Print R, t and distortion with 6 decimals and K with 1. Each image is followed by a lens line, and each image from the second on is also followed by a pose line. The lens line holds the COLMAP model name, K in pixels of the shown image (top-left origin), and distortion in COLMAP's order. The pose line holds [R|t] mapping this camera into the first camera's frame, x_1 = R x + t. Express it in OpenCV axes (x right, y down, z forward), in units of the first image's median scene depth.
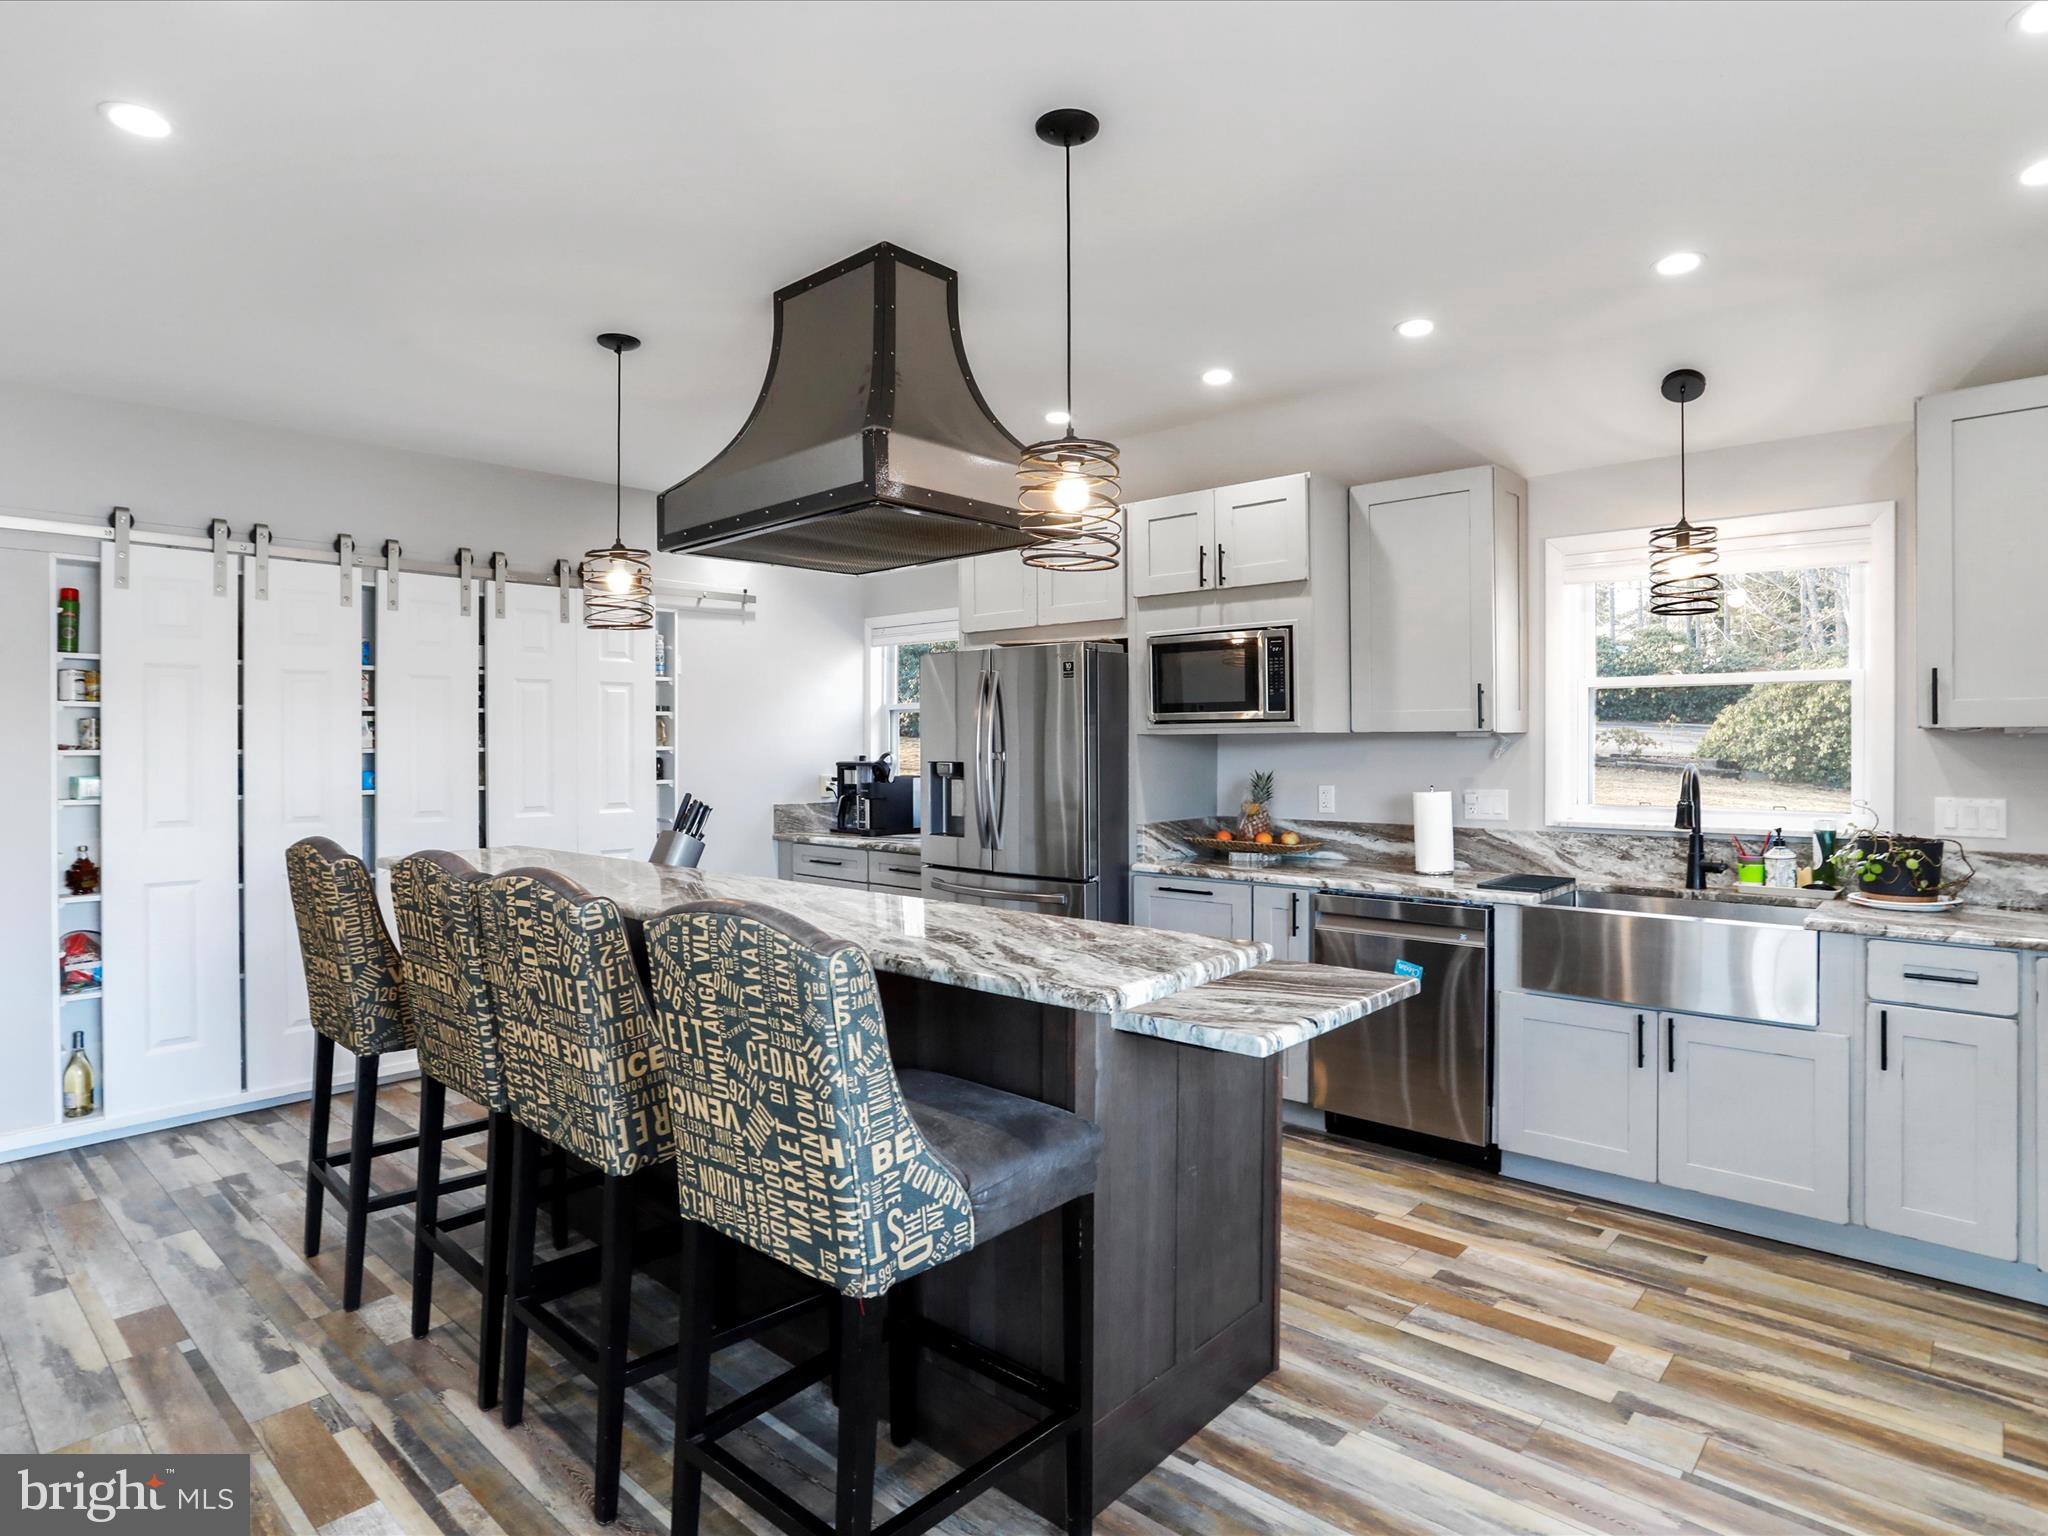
lens RADIAL K [[1069.0, 0, 1027.1], [0, 1069.0, 731.0], [0, 0, 1]] dist [0.023049, -0.000072]
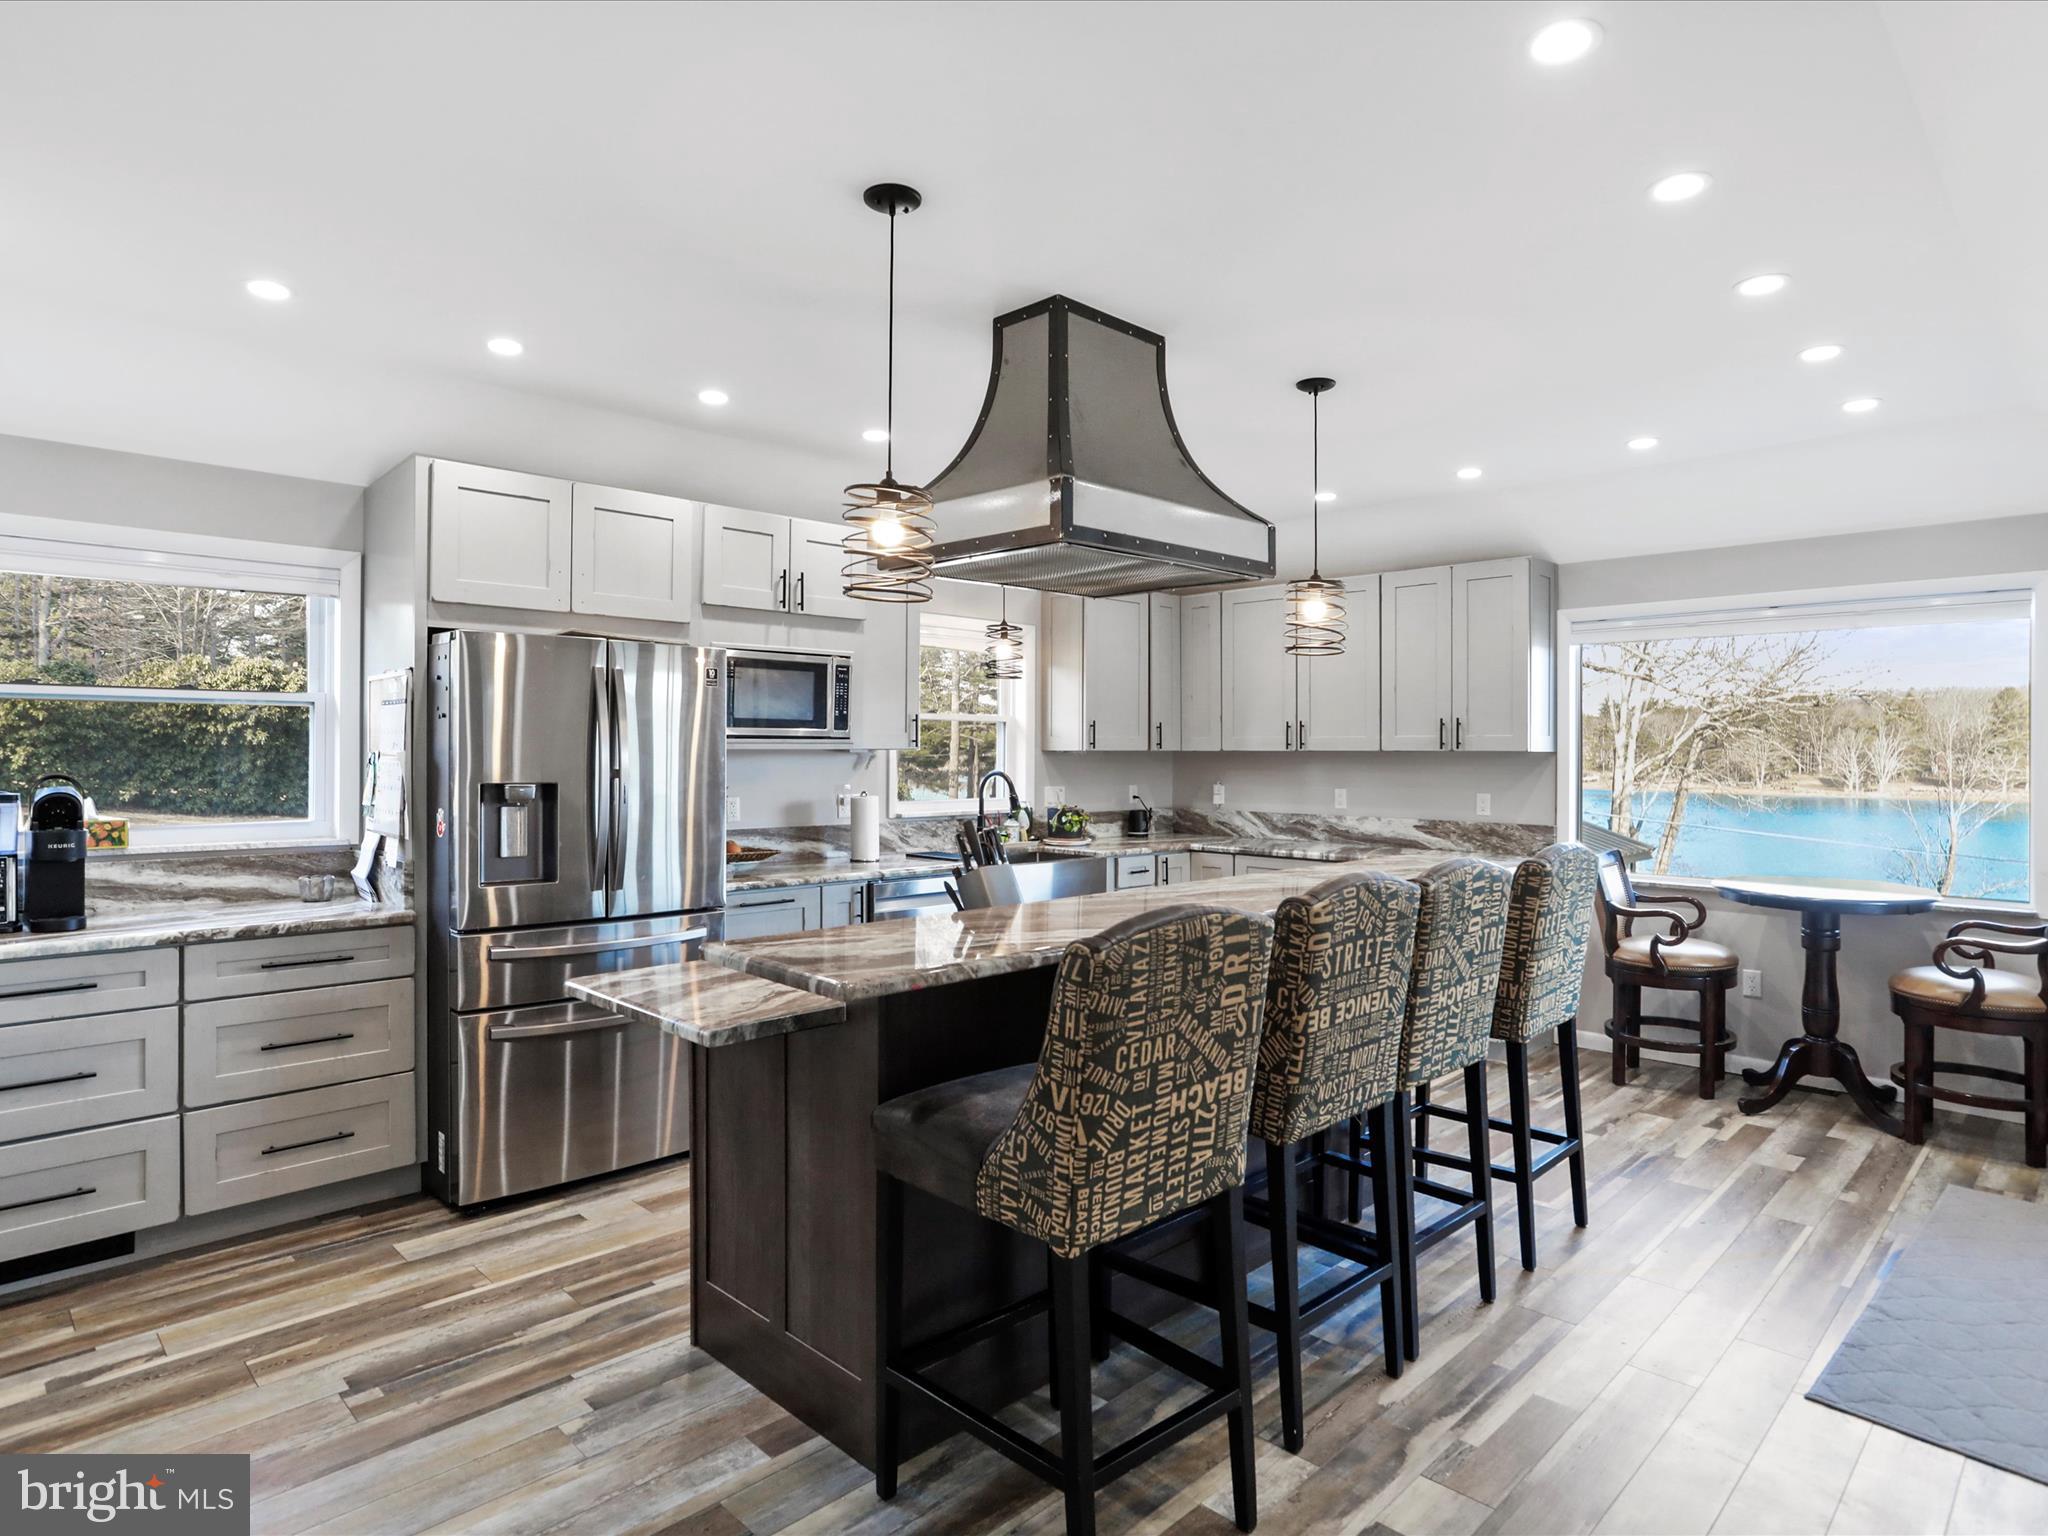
lens RADIAL K [[1147.6, 0, 996.1], [0, 1147.6, 748.5], [0, 0, 1]] dist [-0.069734, 0.043951]
pose [[0.123080, 0.007792, 0.992366, -1.277095], [-0.014186, 0.999881, -0.006091, 0.007753], [-0.992295, -0.013328, 0.123176, 0.915379]]
